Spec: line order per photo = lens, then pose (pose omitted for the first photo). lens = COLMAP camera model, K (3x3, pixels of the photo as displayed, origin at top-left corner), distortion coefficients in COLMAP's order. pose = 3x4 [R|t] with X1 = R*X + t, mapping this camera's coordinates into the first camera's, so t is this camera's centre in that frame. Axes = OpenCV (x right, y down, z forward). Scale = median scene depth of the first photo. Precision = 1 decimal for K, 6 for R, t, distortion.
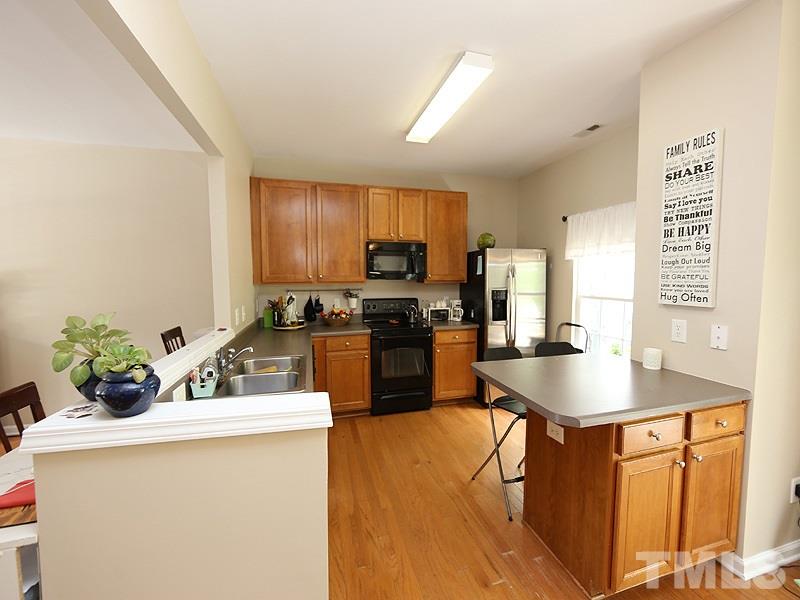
lens RADIAL K [[317.4, 0, 395.8], [0, 317.4, 295.0], [0, 0, 1]] dist [-0.001467, 0.000142]
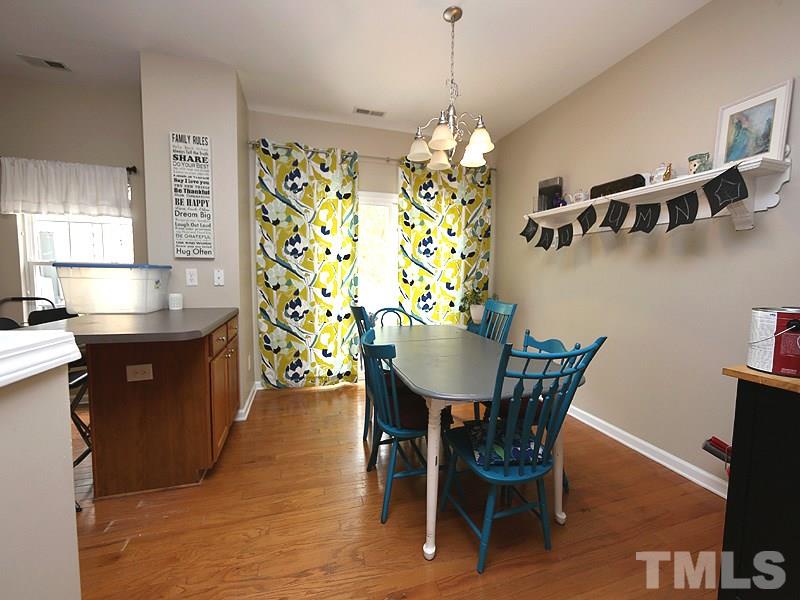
lens RADIAL K [[317.4, 0, 395.8], [0, 317.4, 295.0], [0, 0, 1]] dist [-0.001467, 0.000142]
pose [[-0.033258, -0.061975, 0.997523, -0.491002], [0.050007, 0.996722, 0.063592, 0.149354], [-0.998195, 0.051998, -0.030050, 0.186820]]
